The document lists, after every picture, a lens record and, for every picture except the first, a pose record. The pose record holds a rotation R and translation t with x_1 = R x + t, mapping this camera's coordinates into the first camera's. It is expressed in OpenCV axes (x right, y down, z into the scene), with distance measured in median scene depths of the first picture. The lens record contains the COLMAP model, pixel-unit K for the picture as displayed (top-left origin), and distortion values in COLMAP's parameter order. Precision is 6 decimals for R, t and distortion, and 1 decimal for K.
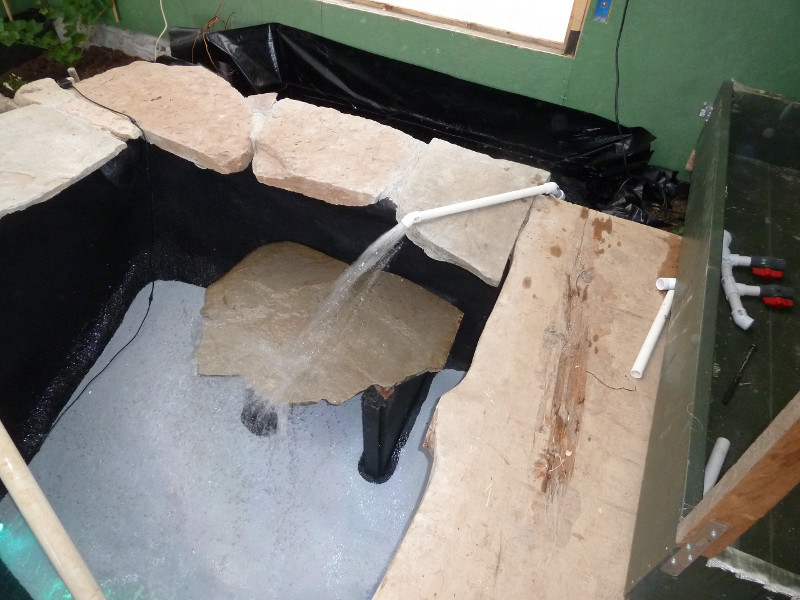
lens RADIAL K [[600.9, 0, 407.5], [0, 600.9, 294.8], [0, 0, 1]] dist [-0.038253, 0.012156]
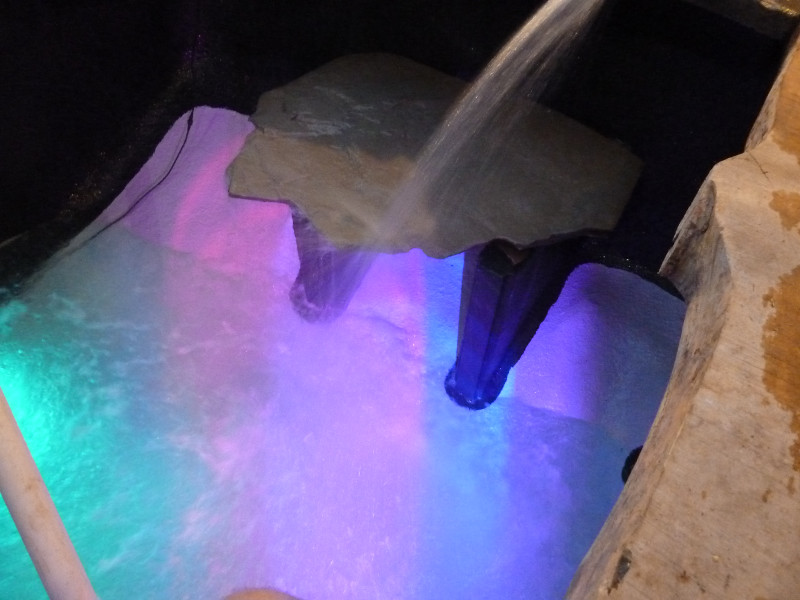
lens RADIAL K [[600.9, 0, 401.3], [0, 600.9, 300.5], [0, 0, 1]] dist [-0.038253, 0.012156]
pose [[0.983663, 0.128226, -0.126355, -0.074674], [-0.121294, 0.990732, 0.061142, 0.203028], [0.133024, -0.044817, 0.990099, 0.410939]]
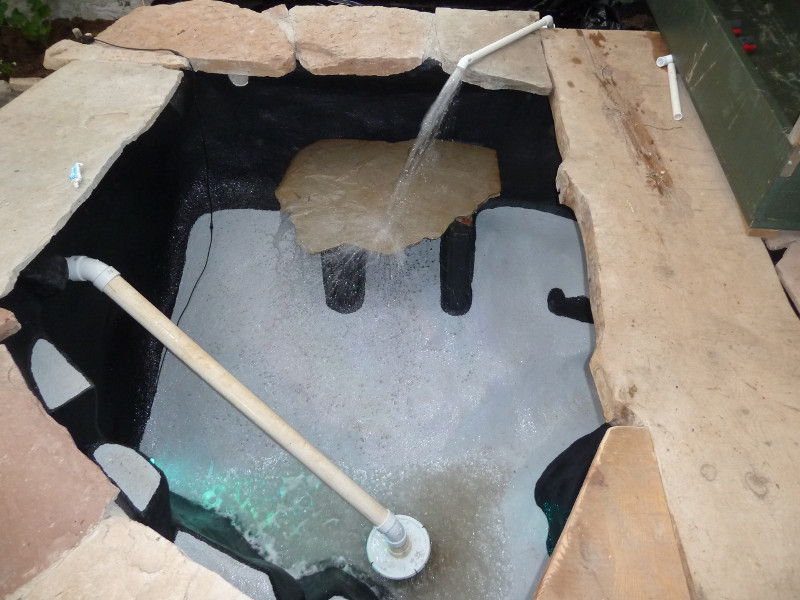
lens RADIAL K [[600.9, 0, 396.1], [0, 600.9, 303.8], [0, 0, 1]] dist [-0.038253, 0.012156]
pose [[0.939669, -0.303475, 0.157878, -0.449680], [0.289427, 0.951313, 0.105993, 0.166171], [-0.182358, -0.053904, 0.981754, -0.189109]]
